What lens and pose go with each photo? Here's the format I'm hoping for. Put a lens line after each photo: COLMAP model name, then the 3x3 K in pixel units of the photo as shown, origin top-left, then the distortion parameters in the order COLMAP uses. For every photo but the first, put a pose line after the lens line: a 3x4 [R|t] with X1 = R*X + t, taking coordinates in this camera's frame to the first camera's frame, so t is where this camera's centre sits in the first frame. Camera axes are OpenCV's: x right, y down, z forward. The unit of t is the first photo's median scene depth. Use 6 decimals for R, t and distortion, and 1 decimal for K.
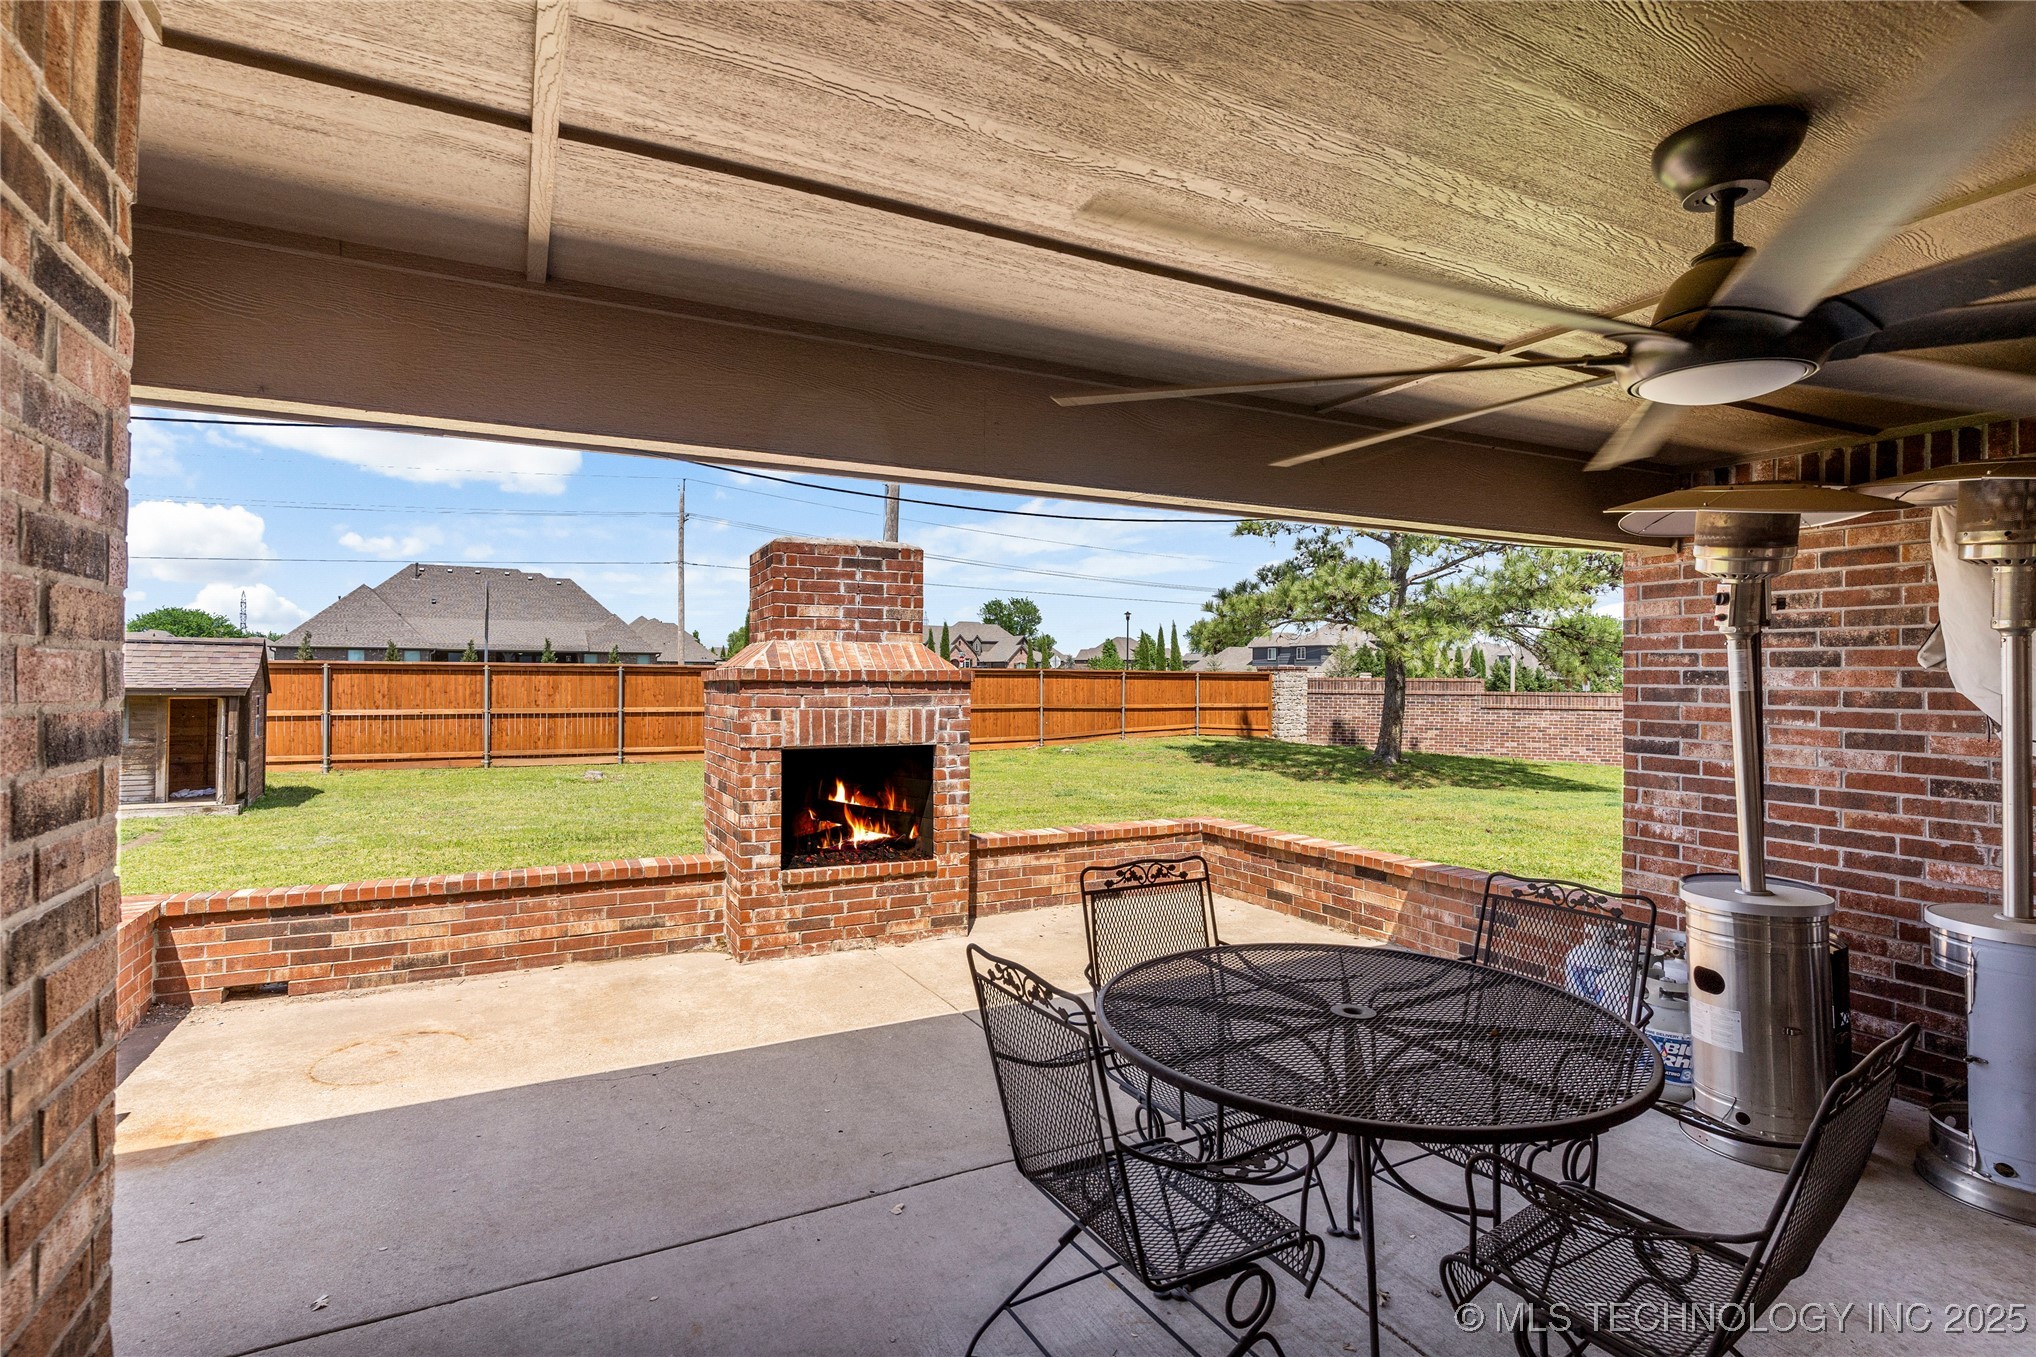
lens RADIAL K [[991.6, 0, 1010.5], [0, 991.6, 673.1], [0, 0, 1]] dist [-0.000489, 0.001246]
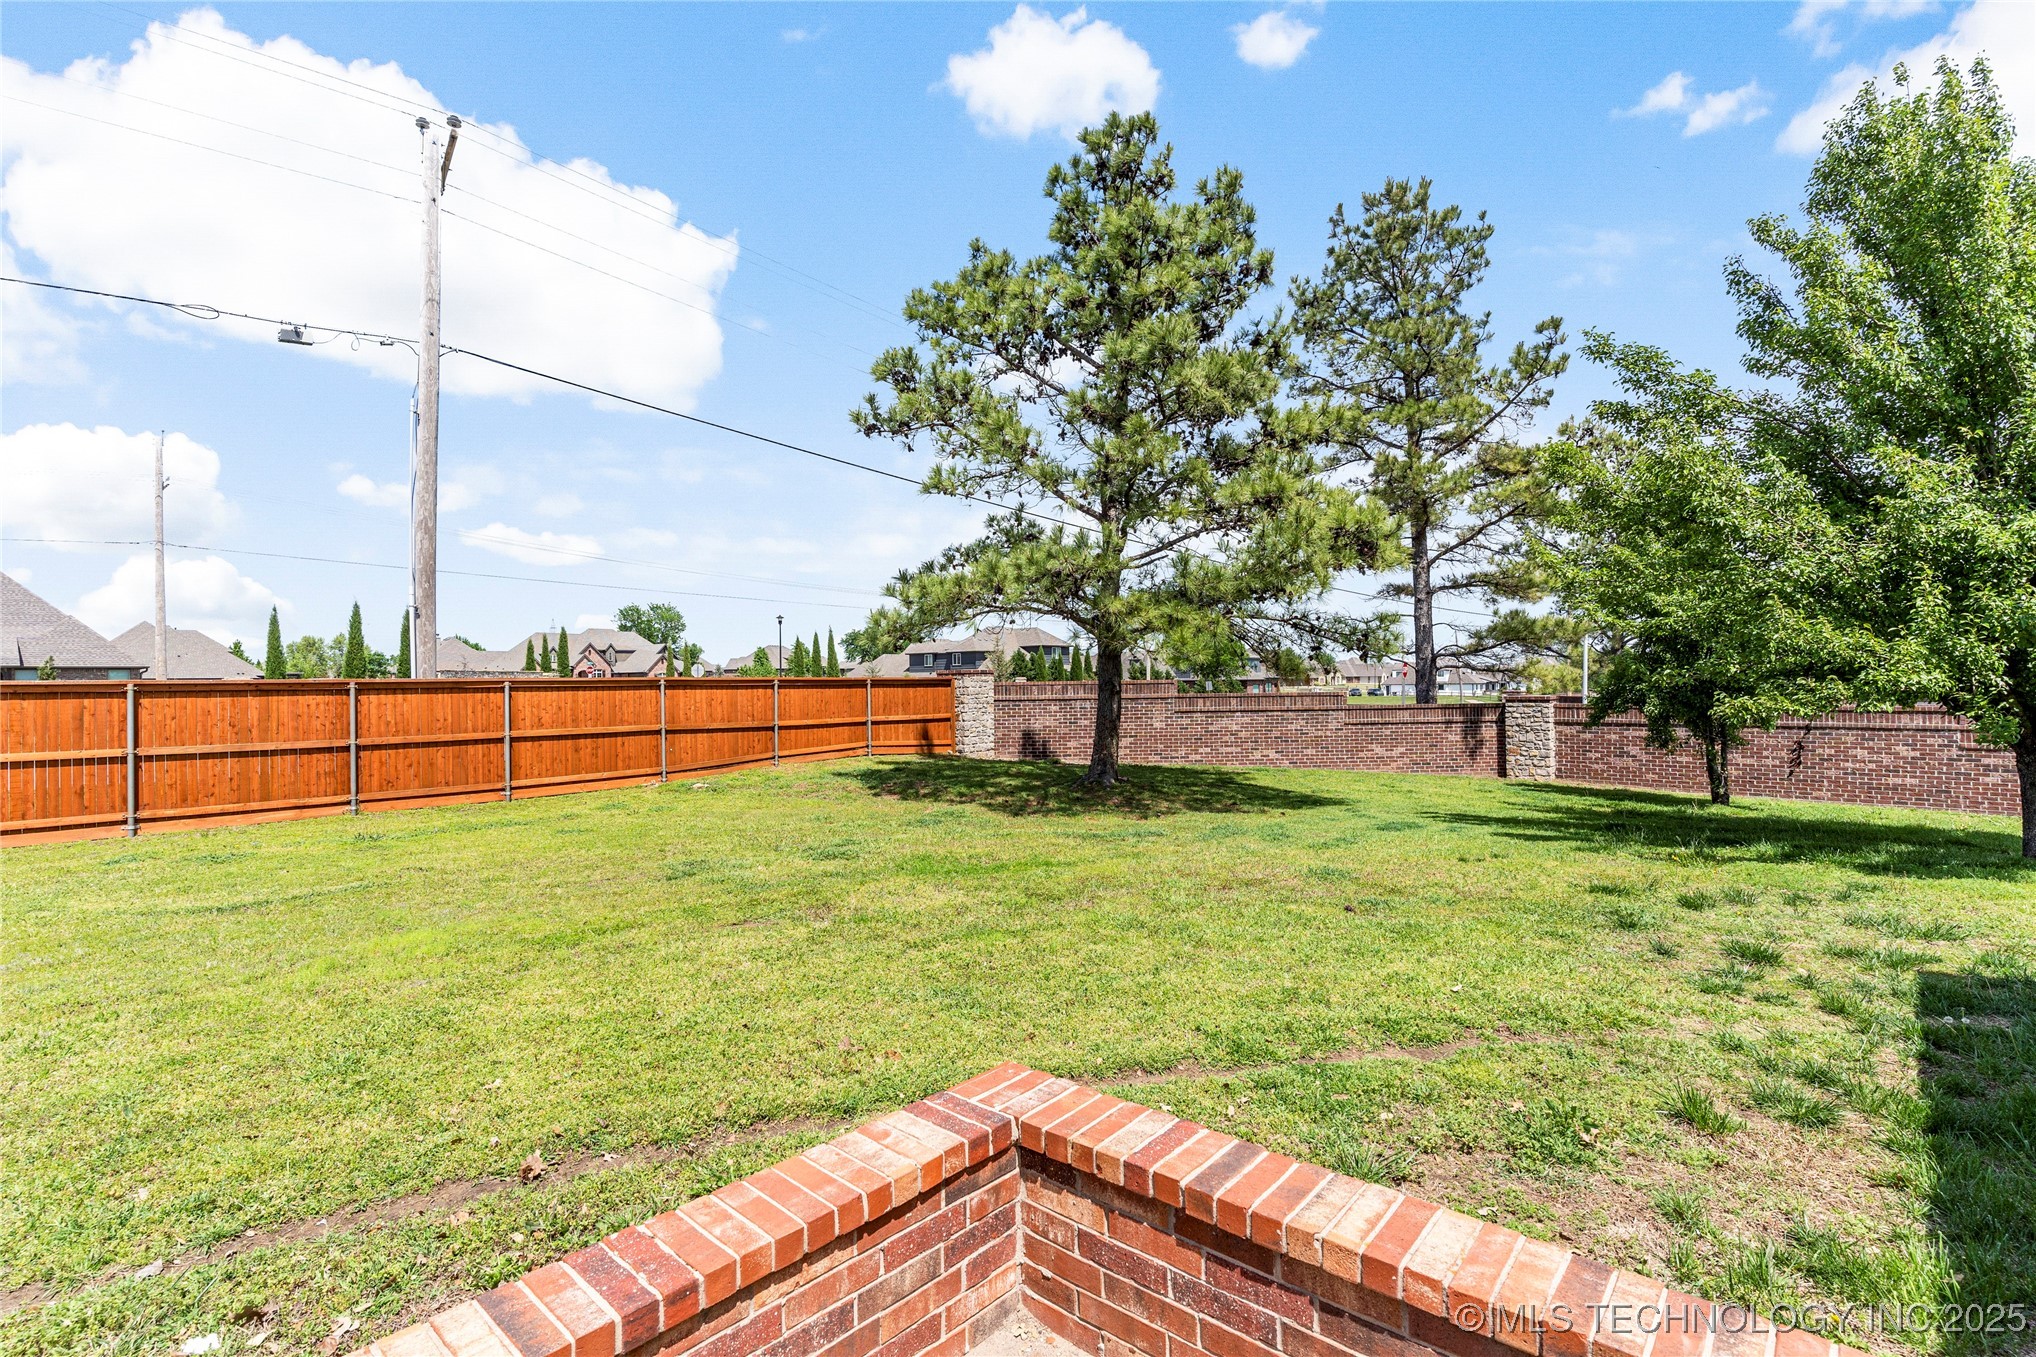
lens RADIAL K [[972.5, 0, 1015.6], [0, 972.5, 672.7], [0, 0, 1]] dist [0.001767, 0.001476]
pose [[0.937797, -0.015904, 0.346820, 0.087807], [0.019014, 0.999804, -0.005564, 0.004663], [-0.346664, 0.011812, 0.937915, 0.743742]]
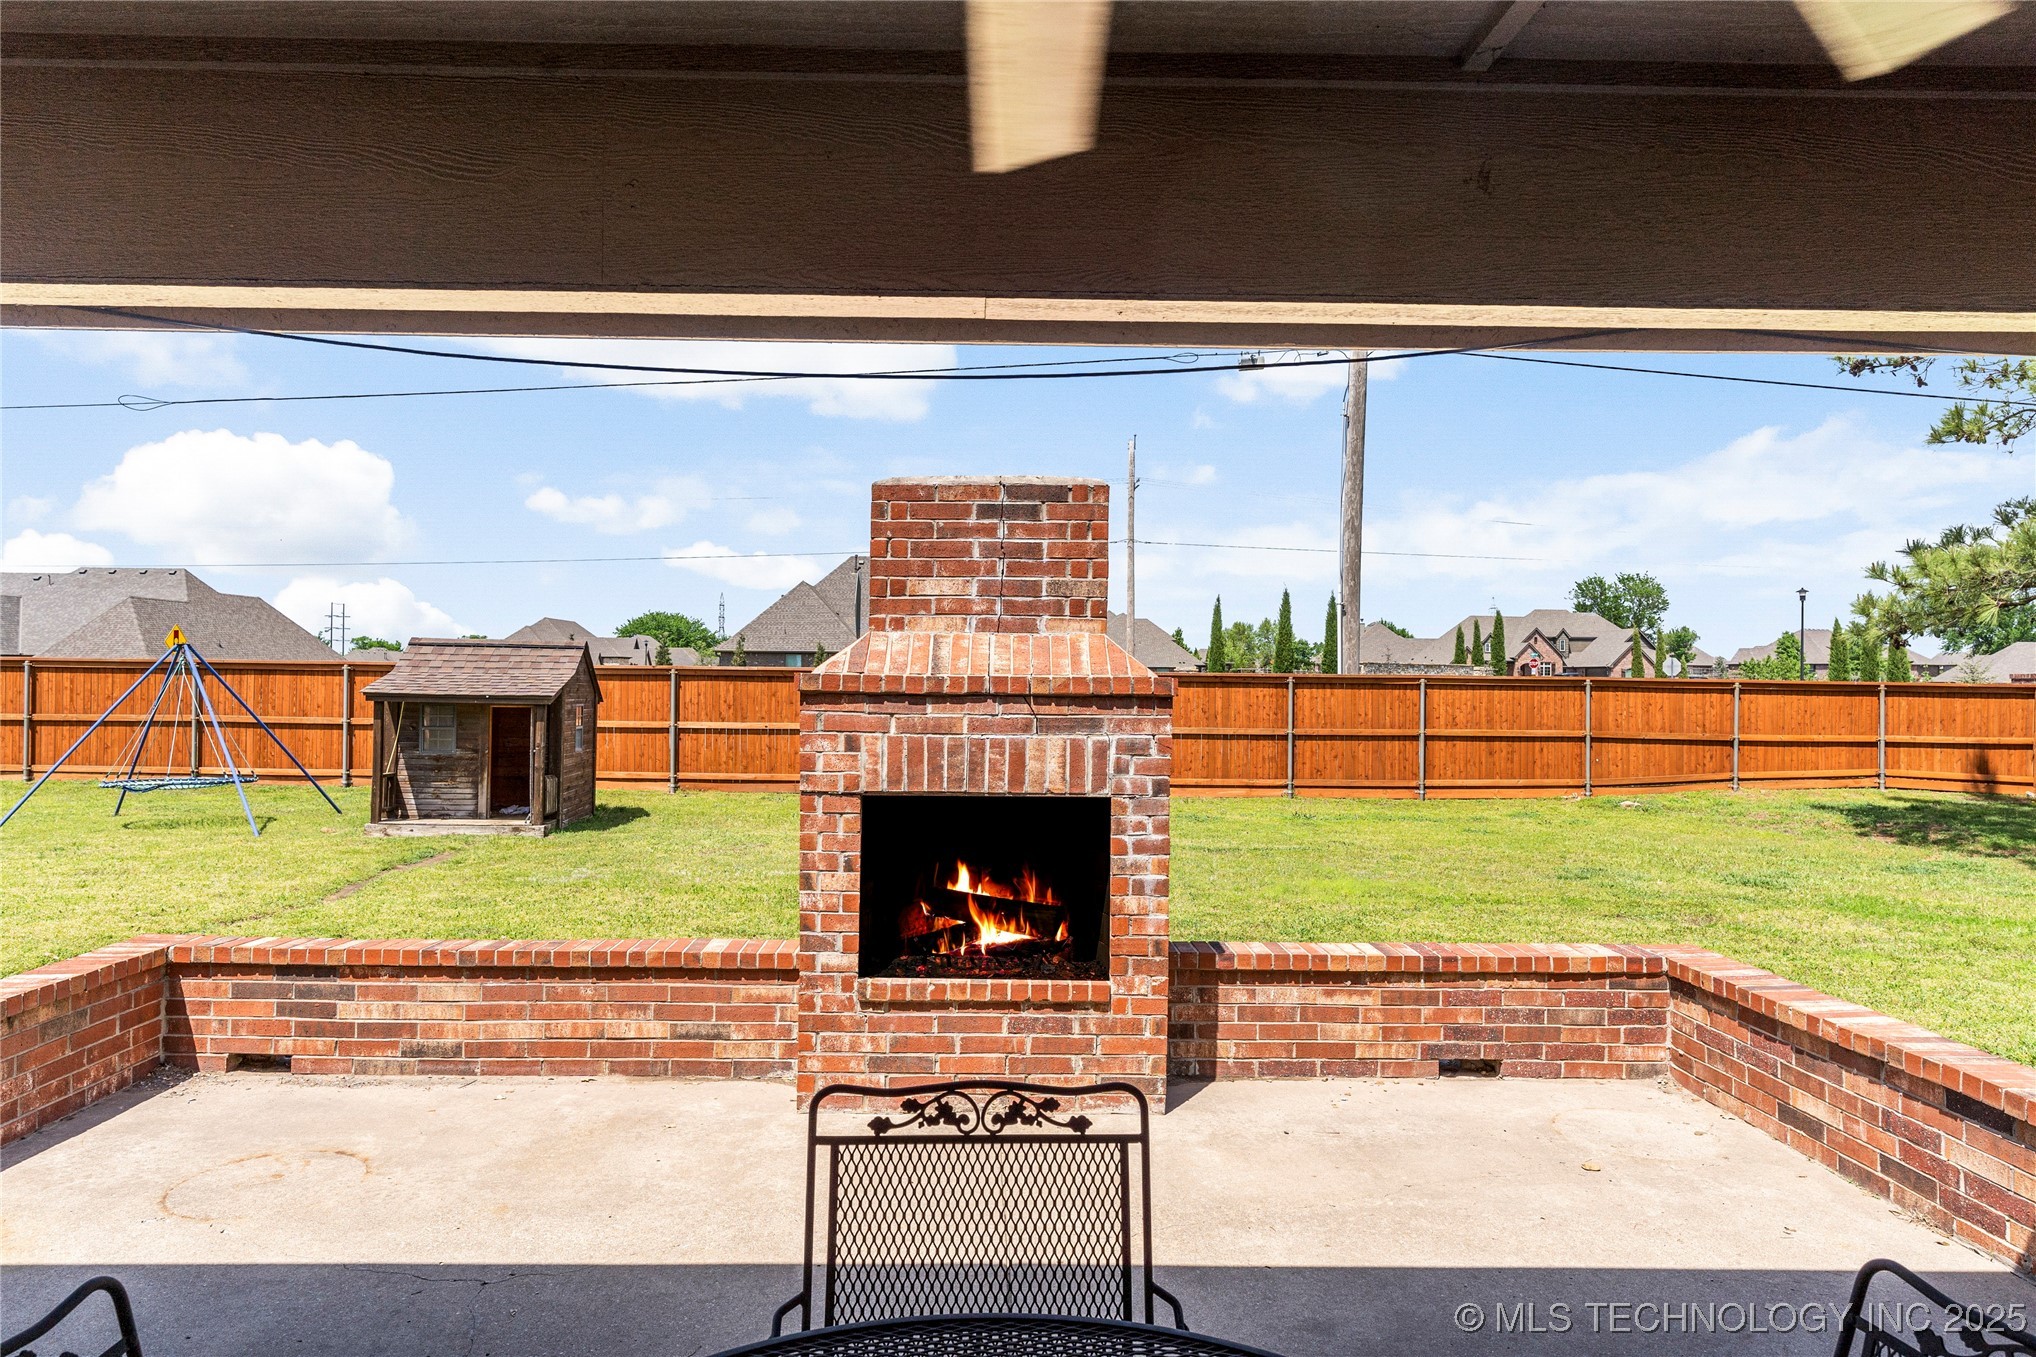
lens RADIAL K [[1299.9, 0, 996.9], [0, 1299.9, 672.2], [0, 0, 1]] dist [-0.001021, 0.004701]
pose [[0.898314, 0.000701, -0.439353, 0.188009], [-0.004145, 0.999968, -0.006879, -0.000004], [0.439334, 0.008001, 0.898288, 0.207172]]
